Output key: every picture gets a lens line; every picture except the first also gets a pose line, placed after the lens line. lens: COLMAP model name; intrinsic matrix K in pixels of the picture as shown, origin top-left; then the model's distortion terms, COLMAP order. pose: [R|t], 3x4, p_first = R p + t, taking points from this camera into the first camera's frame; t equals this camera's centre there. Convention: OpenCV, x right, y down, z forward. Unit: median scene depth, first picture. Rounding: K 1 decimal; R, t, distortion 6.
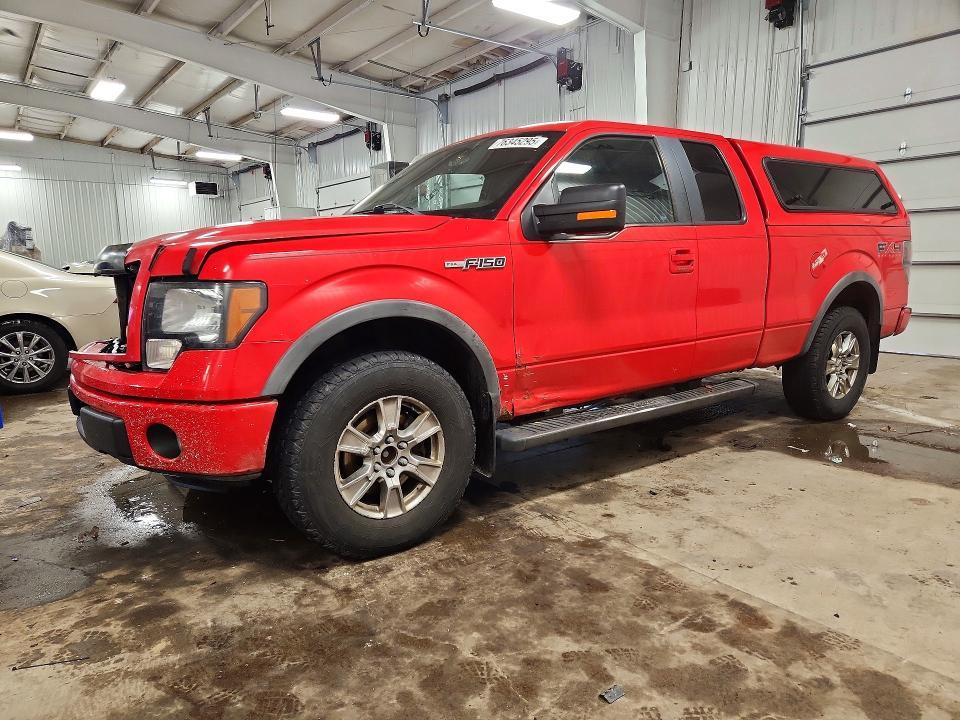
lens RADIAL K [[668.0, 0, 478.6], [0, 668.0, 365.7], [0, 0, 1]] dist [-0.000986, -0.016287]
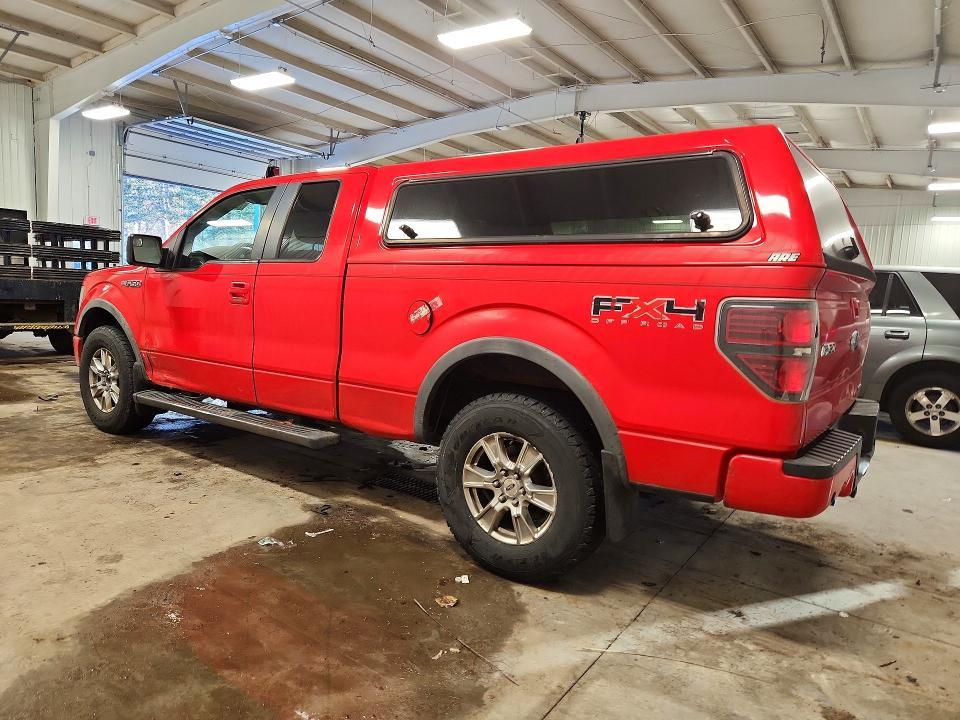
lens RADIAL K [[668.0, 0, 483.8], [0, 668.0, 357.8], [0, 0, 1]] dist [-0.000986, -0.016287]
pose [[0.308479, 0.132901, -0.941901, 1.589217], [-0.205036, 0.976205, 0.070591, -0.227616], [0.928871, 0.171348, 0.328389, 1.088636]]
